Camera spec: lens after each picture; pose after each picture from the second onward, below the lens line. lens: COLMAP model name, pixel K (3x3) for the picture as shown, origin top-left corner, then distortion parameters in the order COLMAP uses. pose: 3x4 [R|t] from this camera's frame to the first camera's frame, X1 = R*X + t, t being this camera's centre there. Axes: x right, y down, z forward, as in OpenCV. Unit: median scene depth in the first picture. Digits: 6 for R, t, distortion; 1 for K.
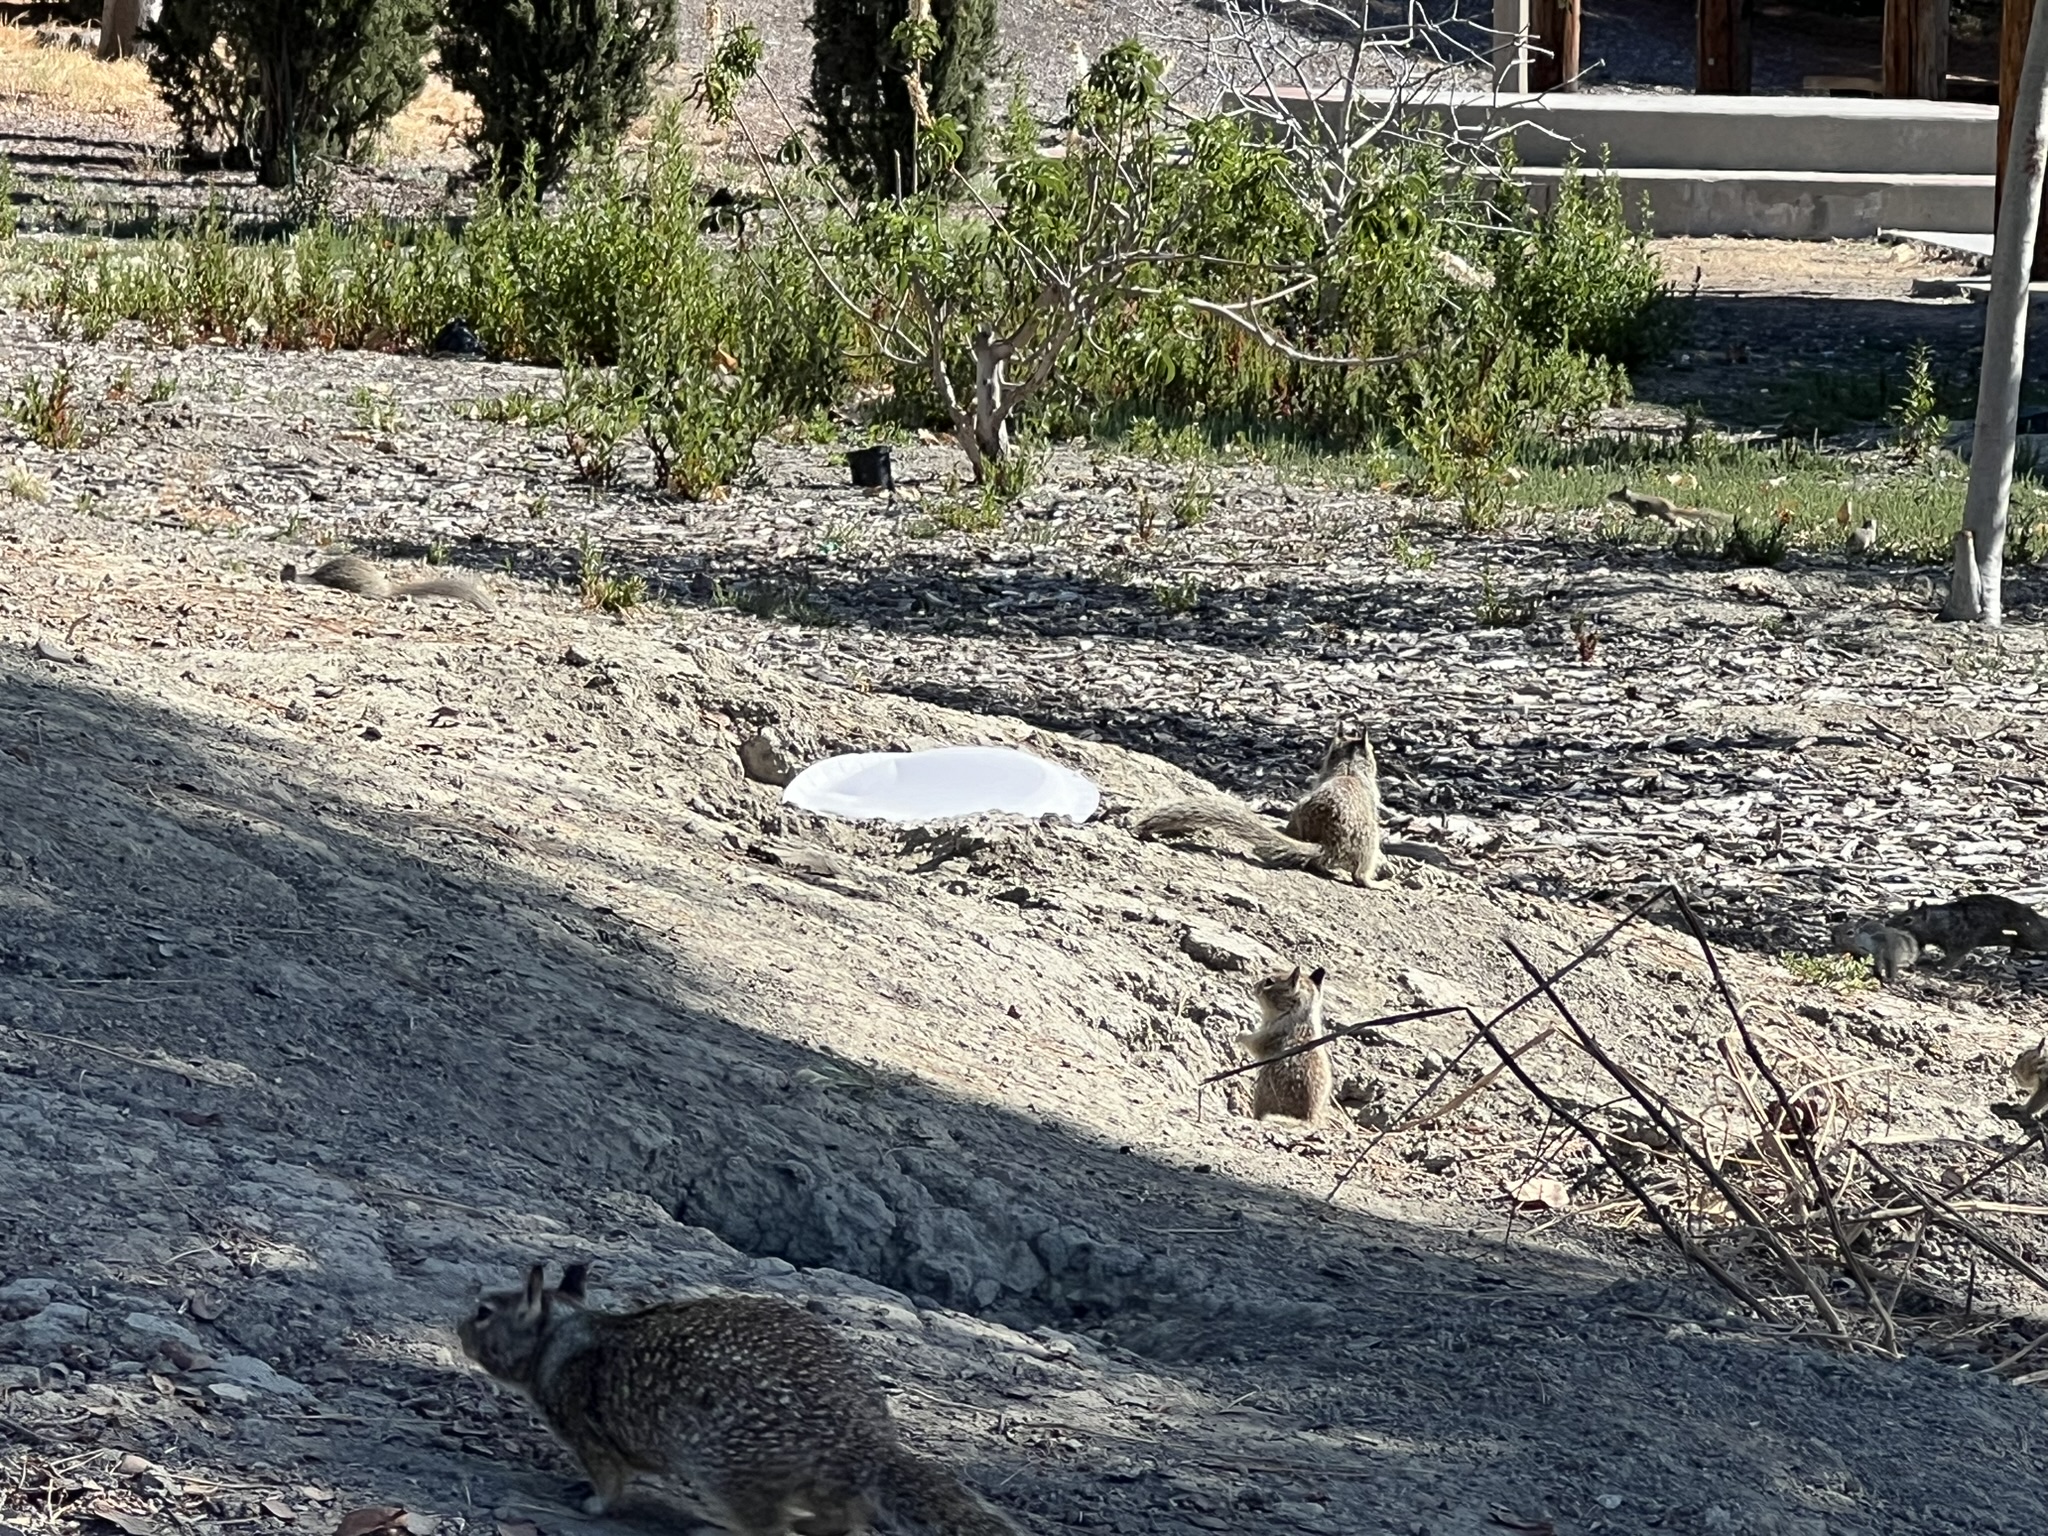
lens RADIAL K [[10245.4, 0, 1024.1], [0, 10245.4, 766.2], [0, 0, 1]] dist [-0.301044, 0.000000]
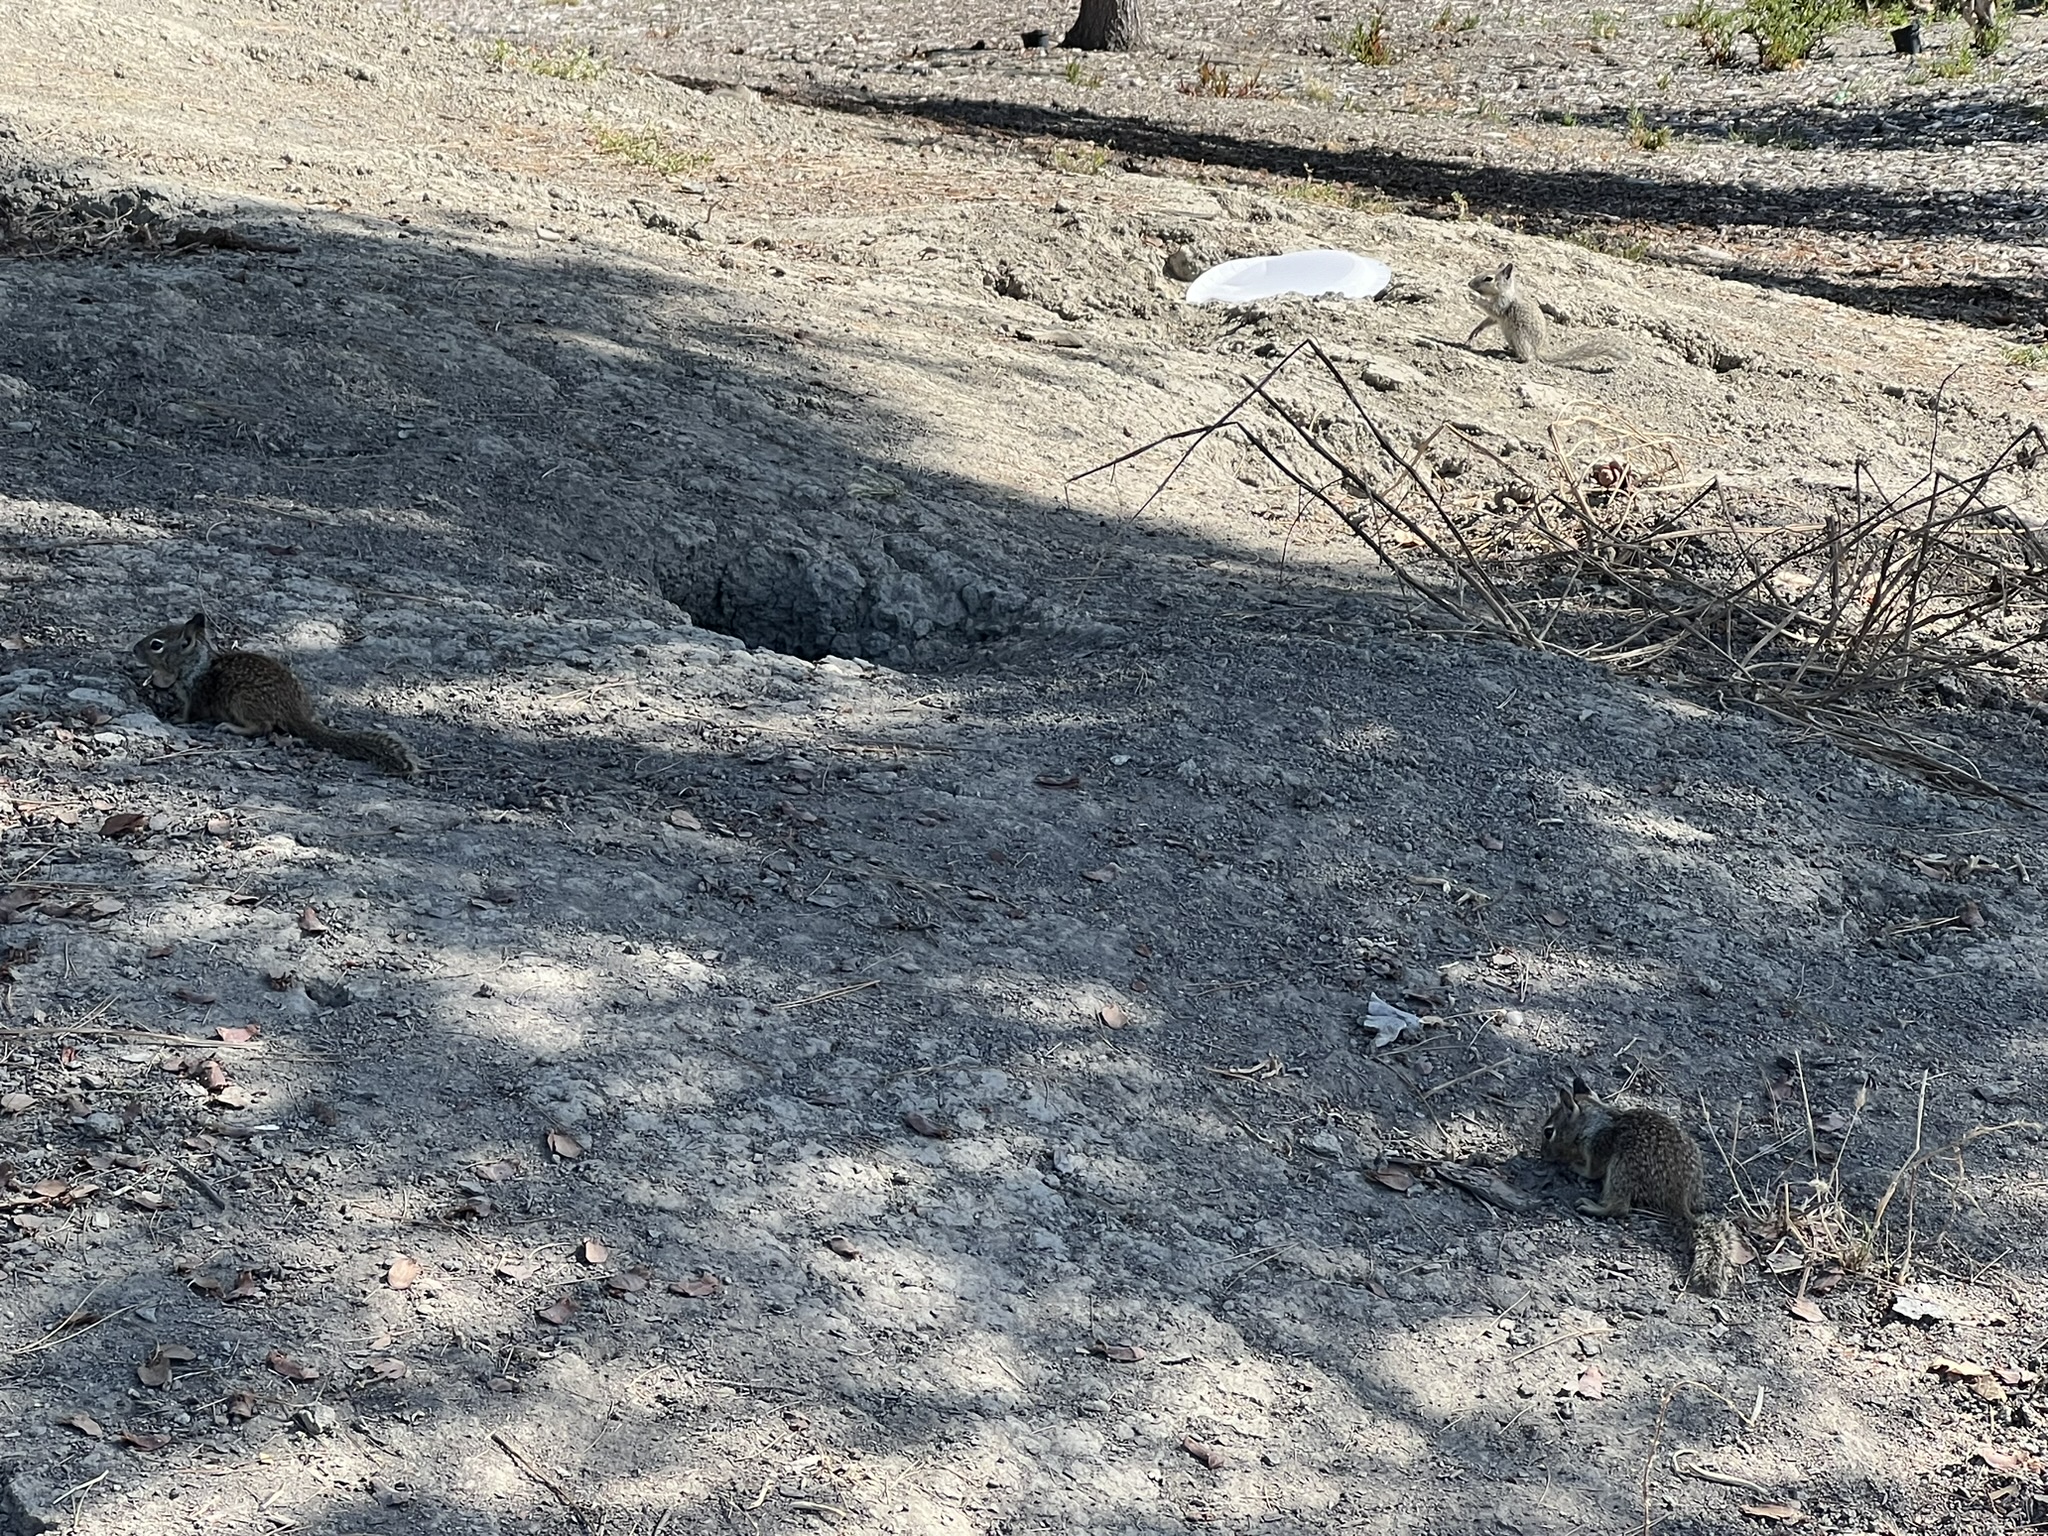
lens RADIAL K [[6324.6, 0, 1023.6], [0, 6324.6, 768.2], [0, 0, 1]] dist [-0.015268, 0.000000]
pose [[0.962830, -0.042060, -0.266813, 0.202425], [0.063786, 0.995269, 0.073287, 0.003263], [0.262468, -0.087582, 0.960958, 0.075869]]
